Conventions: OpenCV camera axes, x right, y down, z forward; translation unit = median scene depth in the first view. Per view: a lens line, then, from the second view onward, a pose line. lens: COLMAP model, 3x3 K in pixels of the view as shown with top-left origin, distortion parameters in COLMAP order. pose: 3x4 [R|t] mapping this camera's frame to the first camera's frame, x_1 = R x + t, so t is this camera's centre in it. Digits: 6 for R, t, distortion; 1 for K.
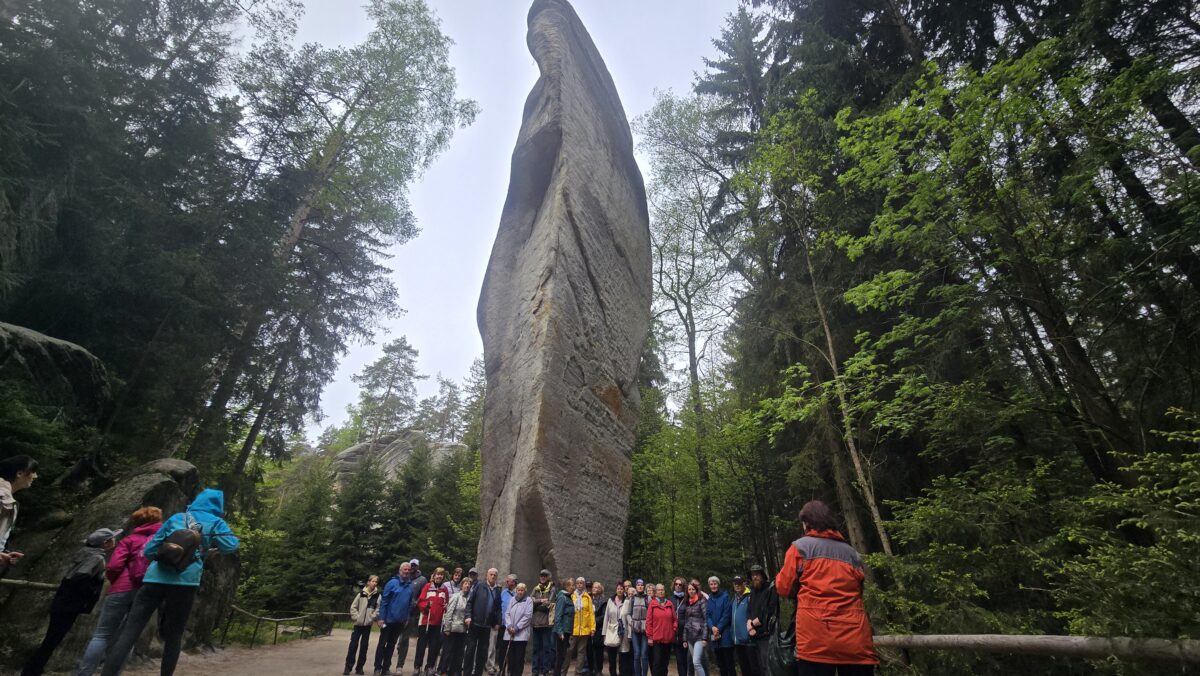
lens RADIAL K [[475.0, 0, 600.0], [0, 475.0, 338.0], [0, 0, 1]] dist [0.002722, 0.000170]
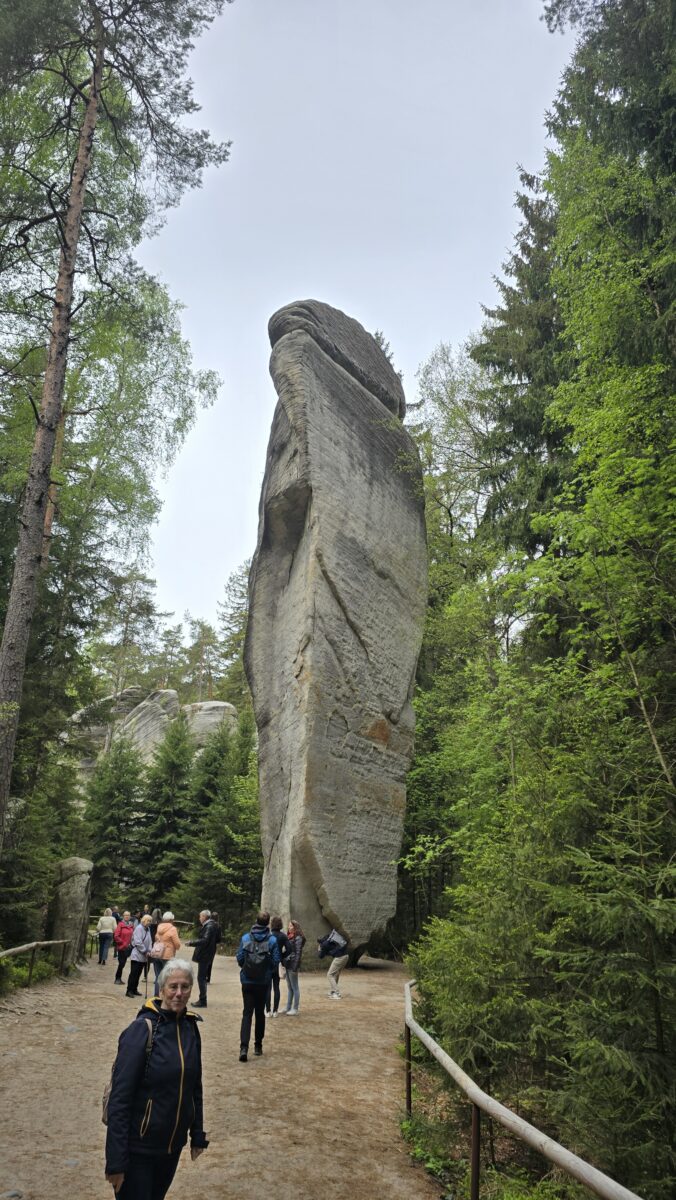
lens RADIAL K [[781.1, 0, 335.7], [0, 781.1, 611.3], [0, 0, 1]] dist [0.083152, -0.000507]
pose [[0.991871, -0.039887, -0.120838, 0.156969], [0.061254, 0.982006, 0.178639, -0.464689], [0.111538, -0.184588, 0.976466, -0.645789]]
